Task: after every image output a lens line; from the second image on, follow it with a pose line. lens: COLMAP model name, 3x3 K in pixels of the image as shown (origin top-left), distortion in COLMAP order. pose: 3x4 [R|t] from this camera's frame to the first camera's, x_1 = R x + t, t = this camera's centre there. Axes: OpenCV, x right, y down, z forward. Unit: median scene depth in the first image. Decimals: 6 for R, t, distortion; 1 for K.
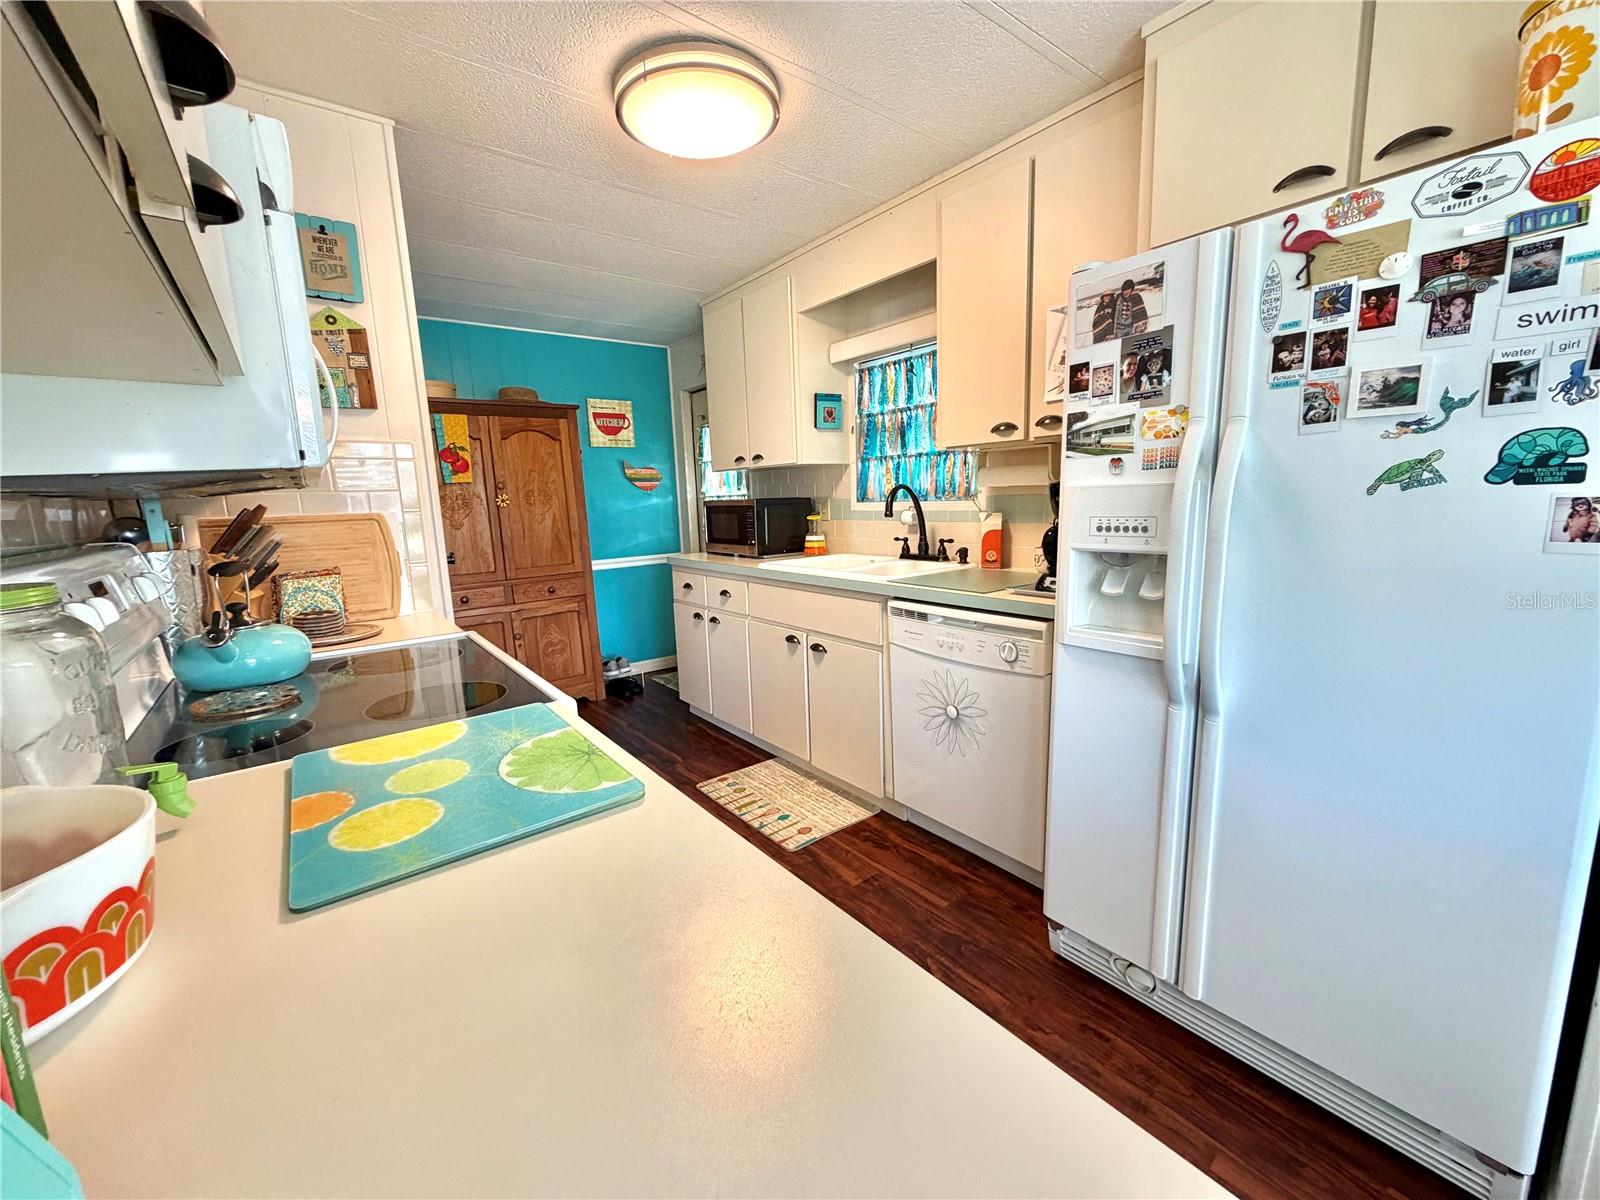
lens RADIAL K [[637.9, 0, 798.6], [0, 637.9, 601.1], [0, 0, 1]] dist [-0.000237, 0.000241]
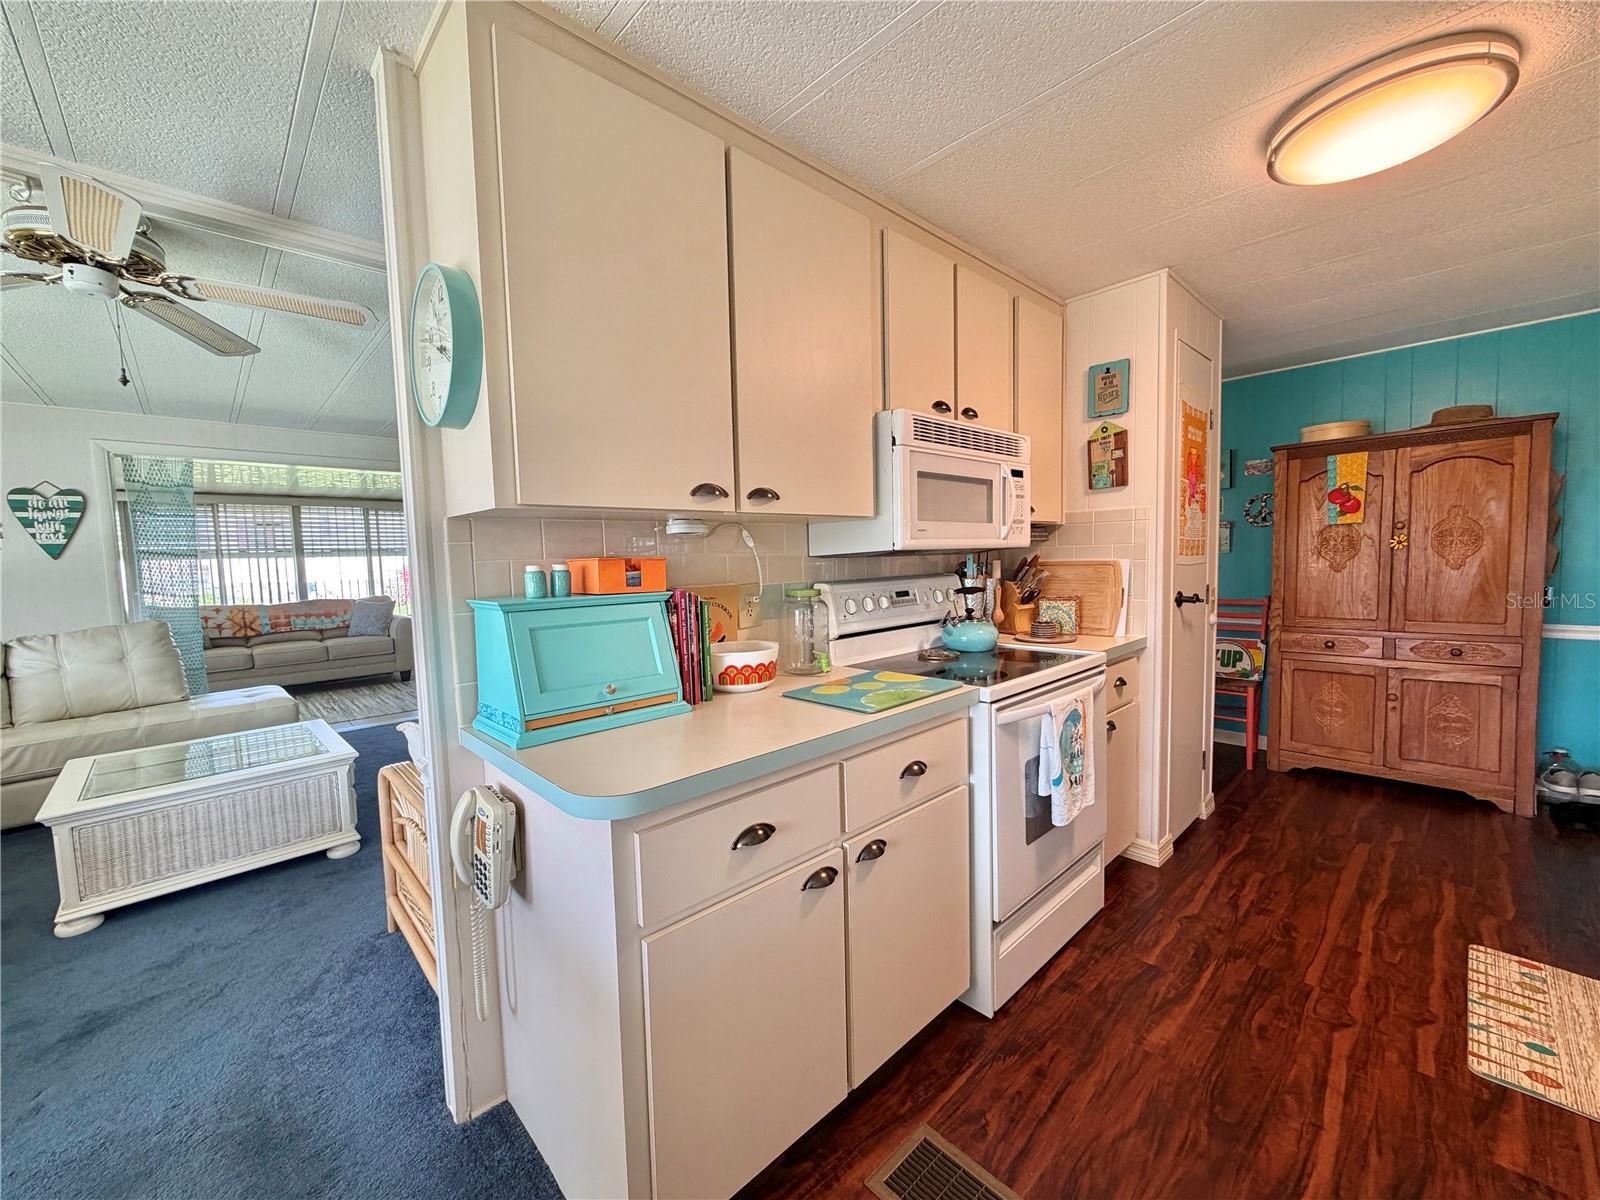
lens RADIAL K [[637.9, 0, 799.4], [0, 637.9, 601.2], [0, 0, 1]] dist [-0.000237, 0.000241]
pose [[0.097257, 0.103124, -0.989902, 0.437529], [-0.138024, 0.986404, 0.089198, -0.053069], [0.985642, 0.127955, 0.110168, 0.121629]]
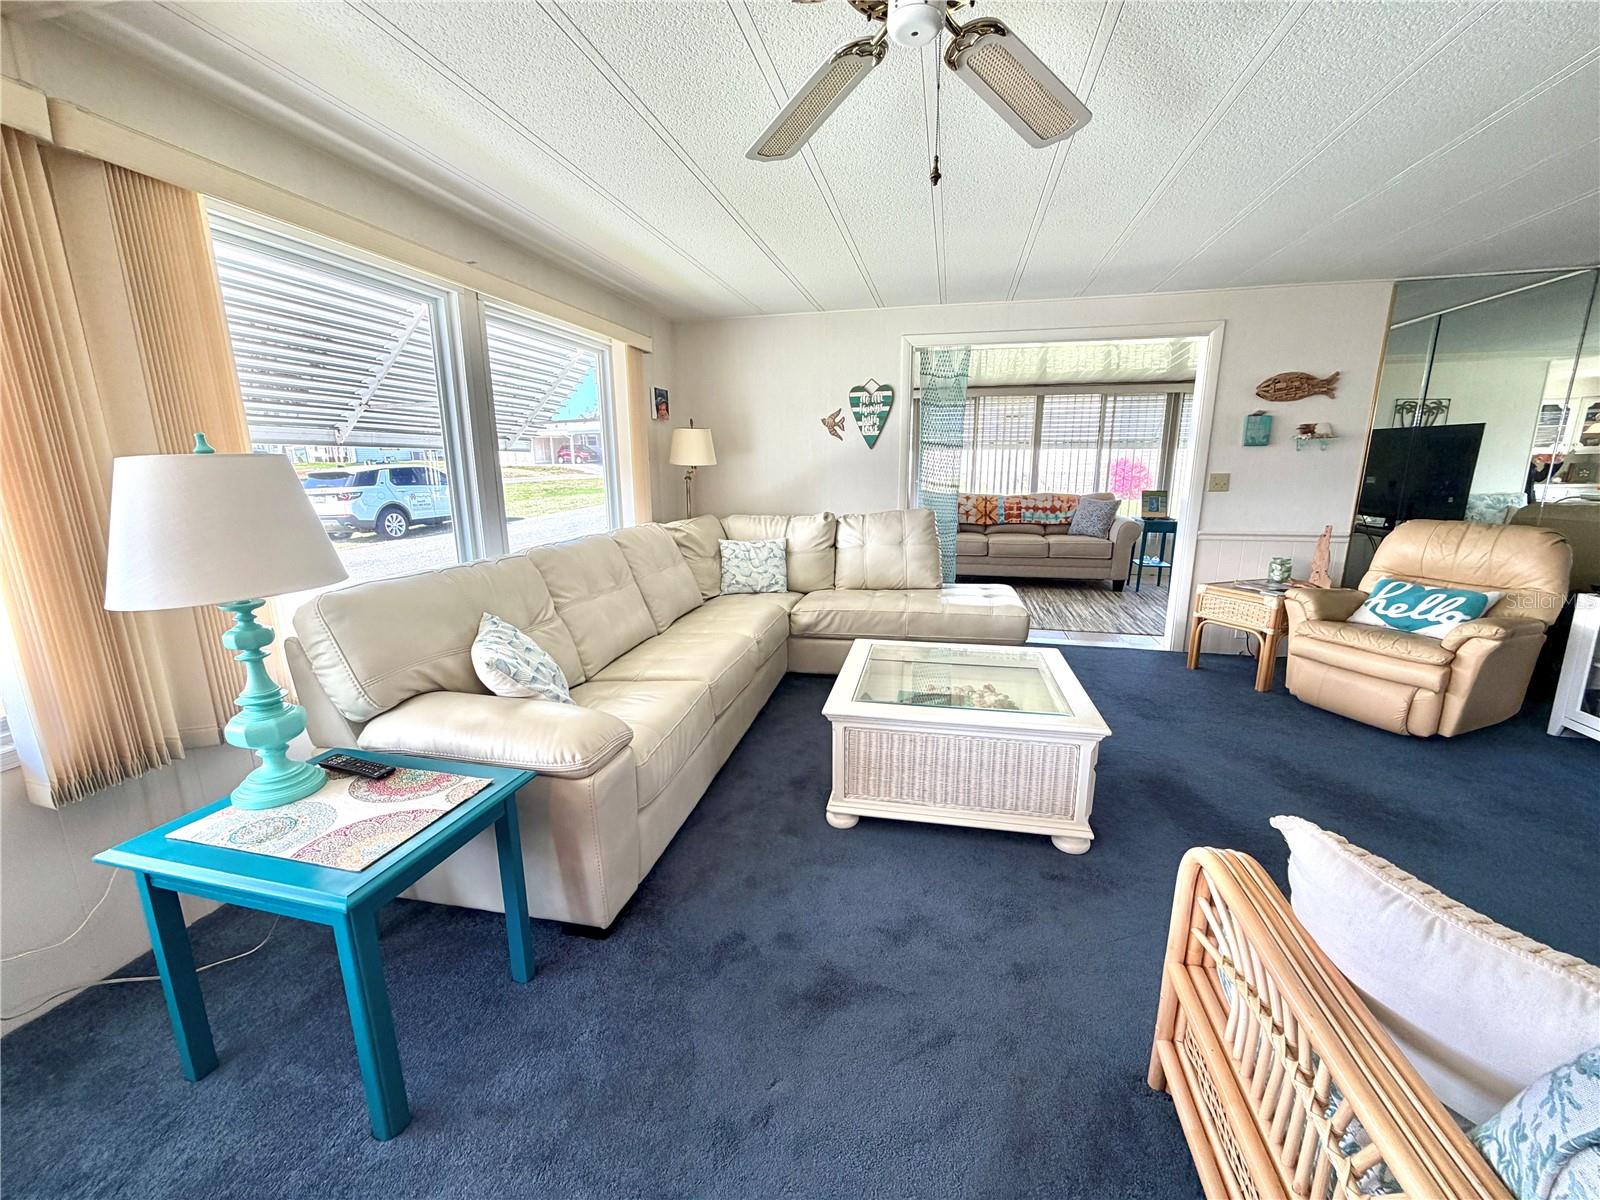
lens RADIAL K [[637.9, 0, 798.0], [0, 637.9, 600.5], [0, 0, 1]] dist [-0.000237, 0.000241]
pose [[-0.777609, 0.172652, -0.604578, 0.078498], [-0.069521, 0.932053, 0.355589, 0.002121], [0.624892, 0.318540, -0.712770, -0.179701]]
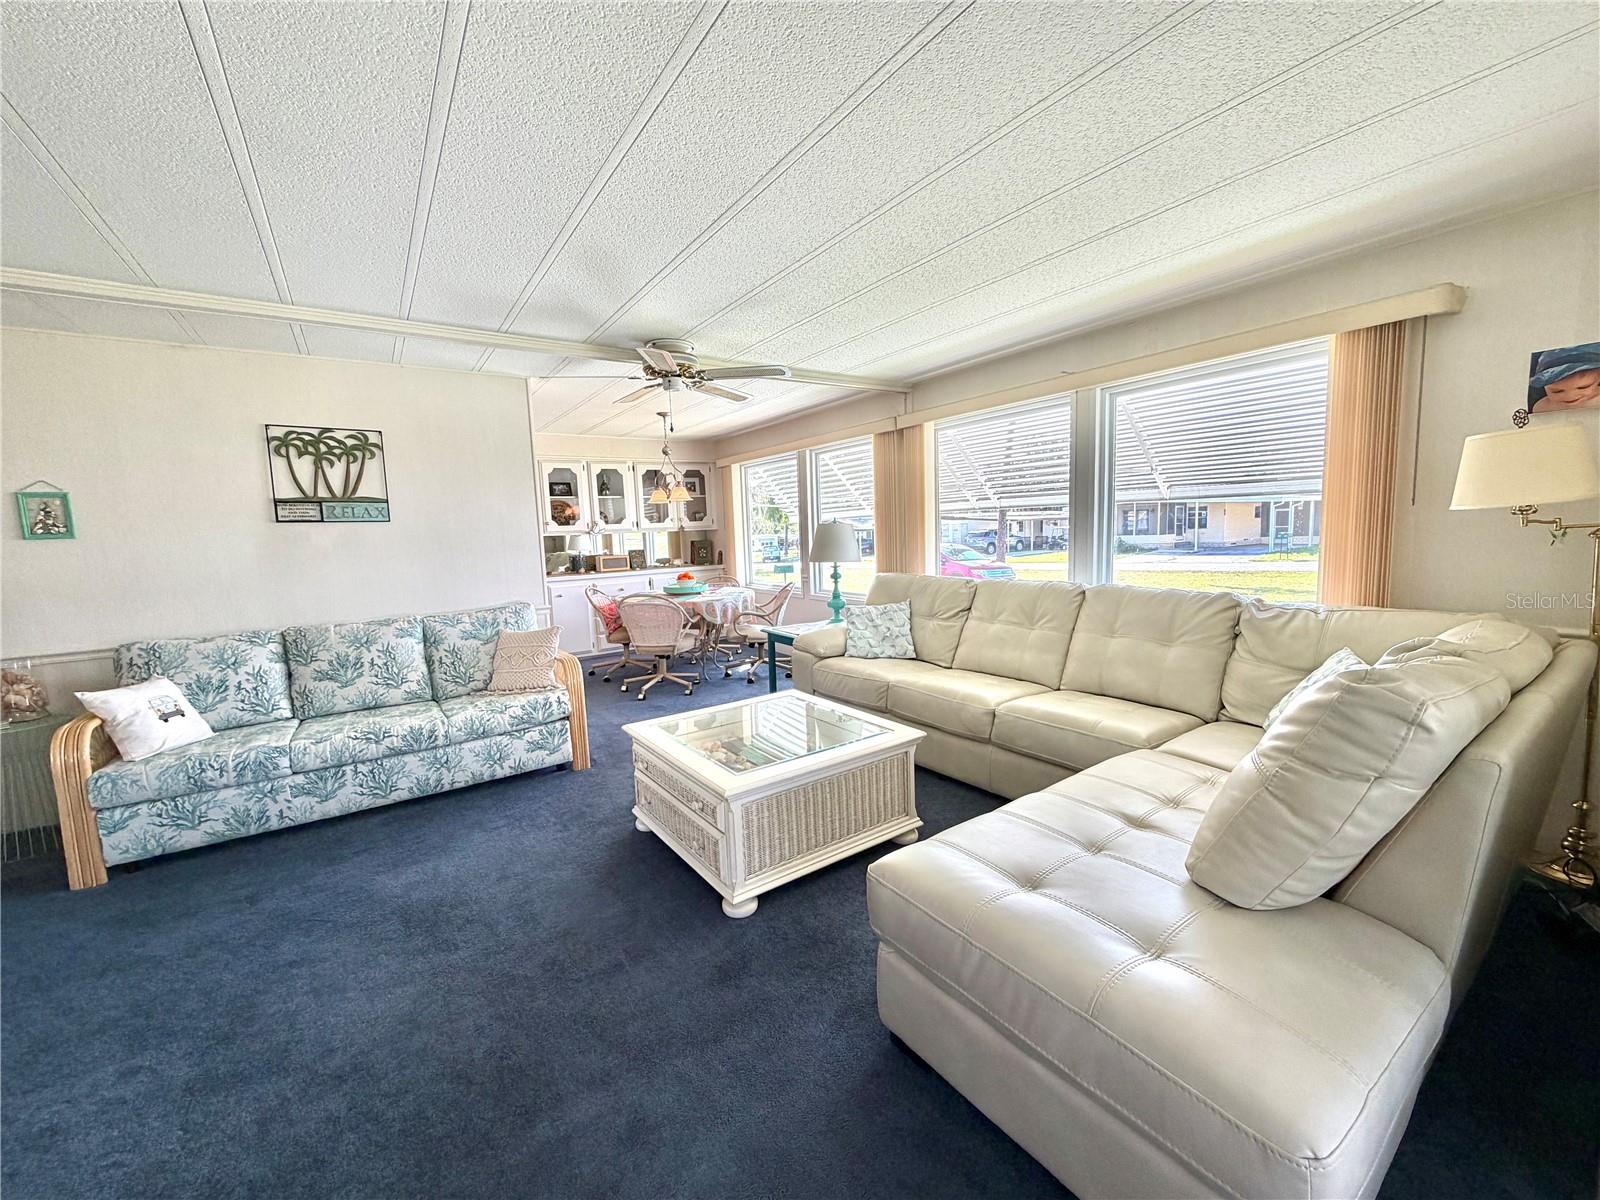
lens RADIAL K [[637.9, 0, 798.9], [0, 637.9, 602.9], [0, 0, 1]] dist [-0.000237, 0.000241]
pose [[0.062510, -0.083732, 0.994526, -1.562202], [0.194998, 0.978295, 0.070109, 0.166558], [-0.978810, 0.189548, 0.077481, -0.808382]]
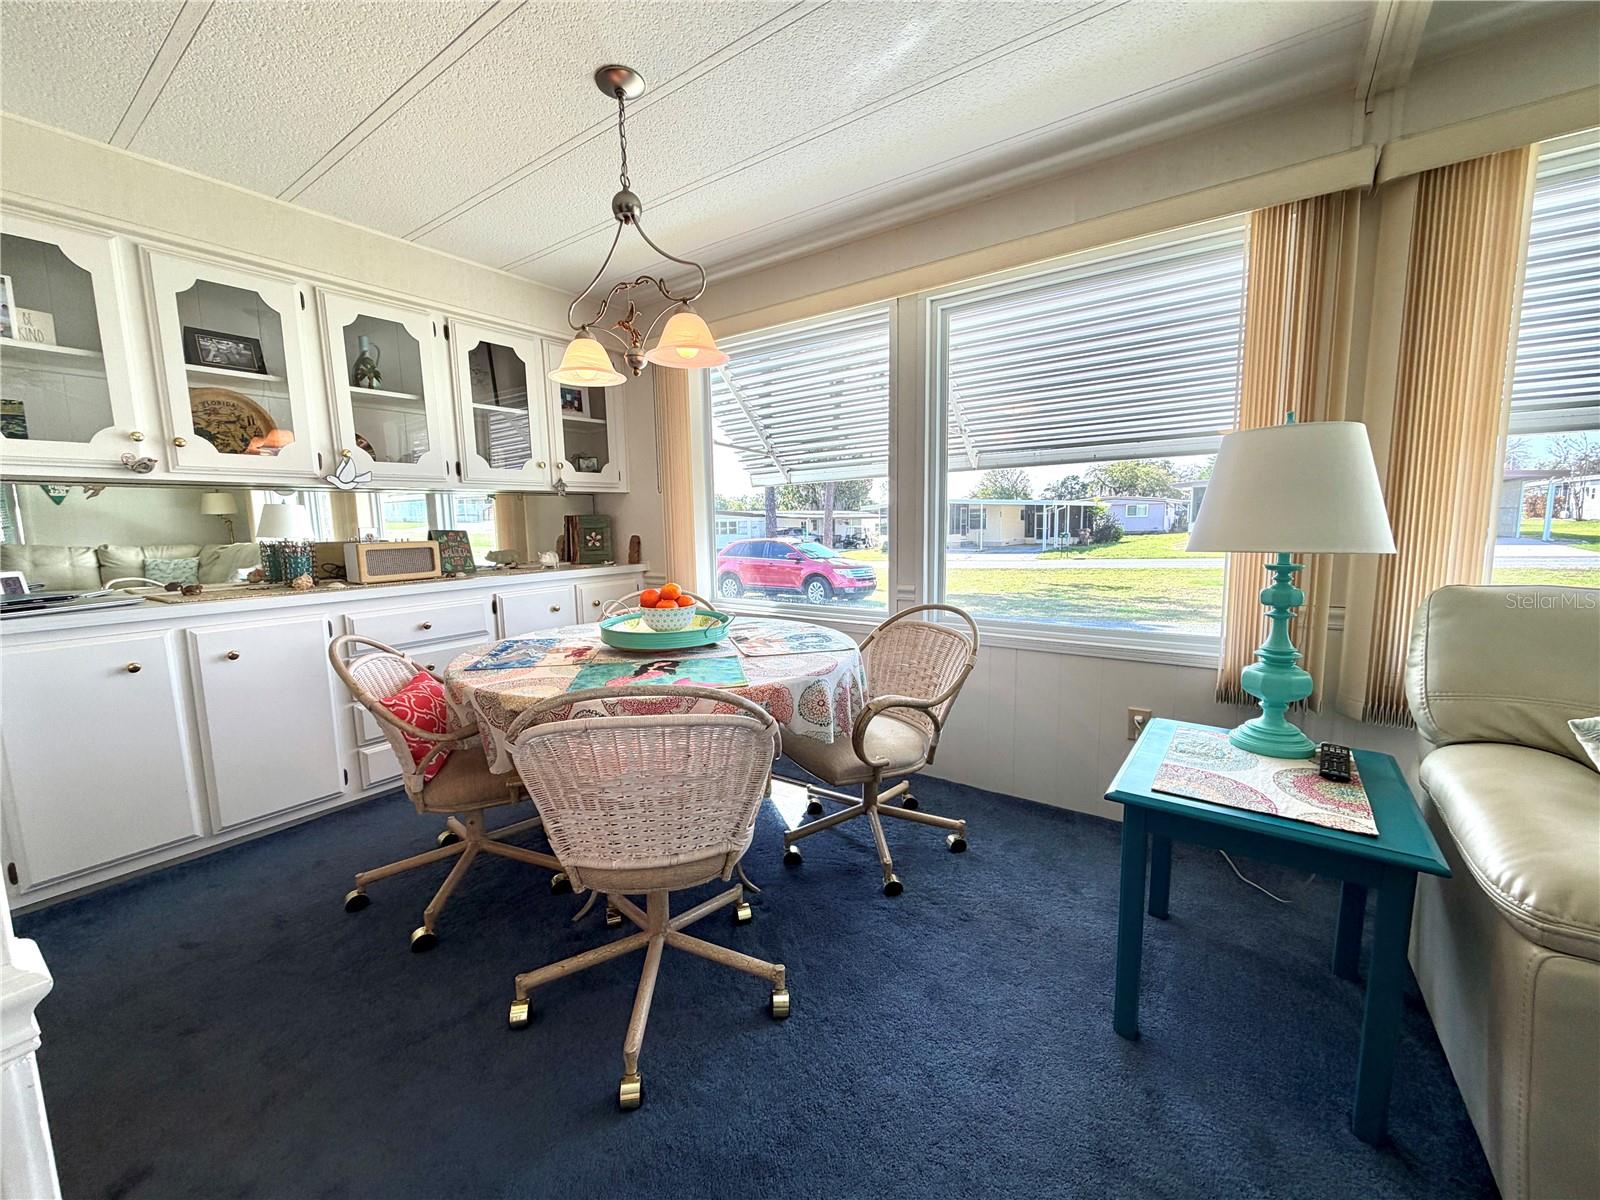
lens RADIAL K [[637.9, 0, 797.9], [0, 637.9, 602.1], [0, 0, 1]] dist [-0.000237, 0.000241]
pose [[-0.287543, -0.081197, 0.954320, -0.283014], [0.182450, 0.973510, 0.137803, 0.088951], [-0.940229, 0.213740, -0.265112, -0.259688]]
